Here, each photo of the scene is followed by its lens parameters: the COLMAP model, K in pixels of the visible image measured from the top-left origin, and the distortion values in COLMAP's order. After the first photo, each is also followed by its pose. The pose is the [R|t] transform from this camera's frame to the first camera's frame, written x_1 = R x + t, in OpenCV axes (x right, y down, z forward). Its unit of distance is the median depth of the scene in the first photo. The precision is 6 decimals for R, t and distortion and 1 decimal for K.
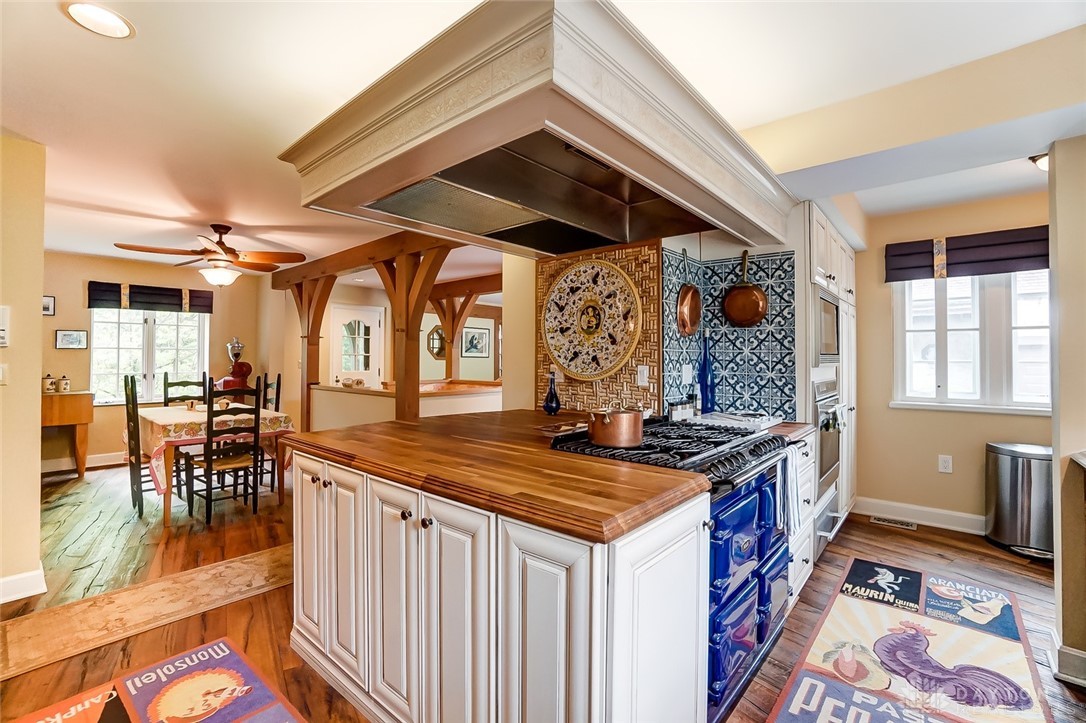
lens RADIAL K [[471.6, 0, 541.1], [0, 471.6, 353.2], [0, 0, 1]] dist [-0.031705, 0.001074]
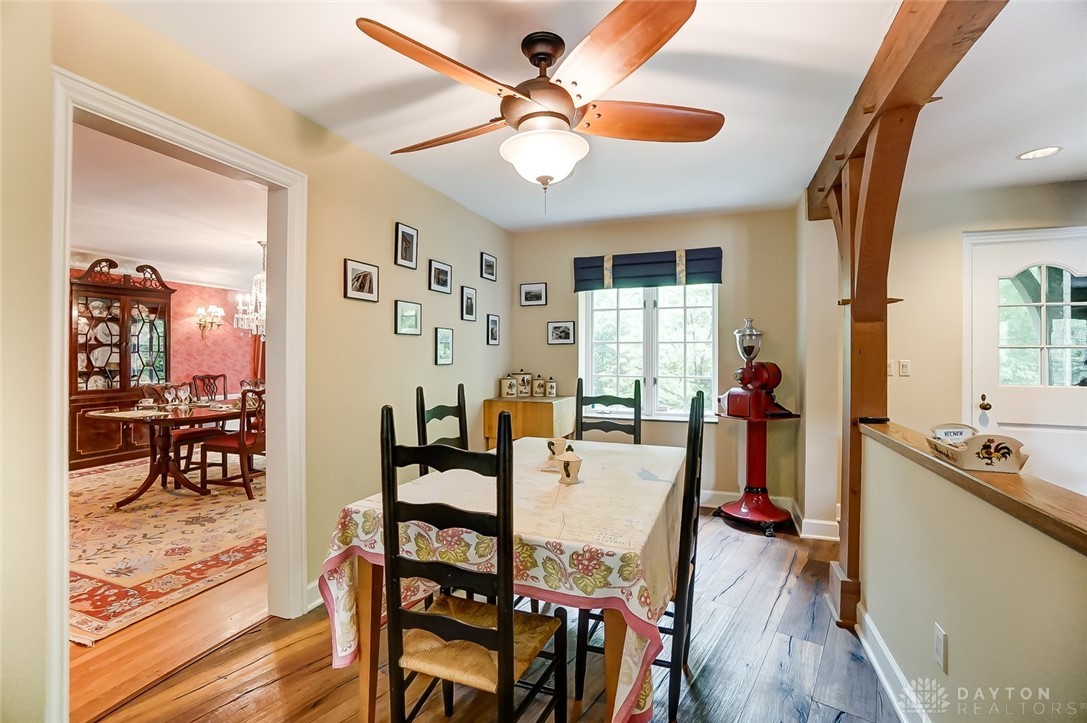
lens RADIAL K [[472.0, 0, 538.6], [0, 472.0, 358.2], [0, 0, 1]] dist [-0.031705, 0.001074]
pose [[0.304307, 0.004867, -0.952562, -0.210670], [0.009835, 0.999918, 0.008251, 0.007280], [0.952523, -0.011879, 0.304234, 0.640352]]
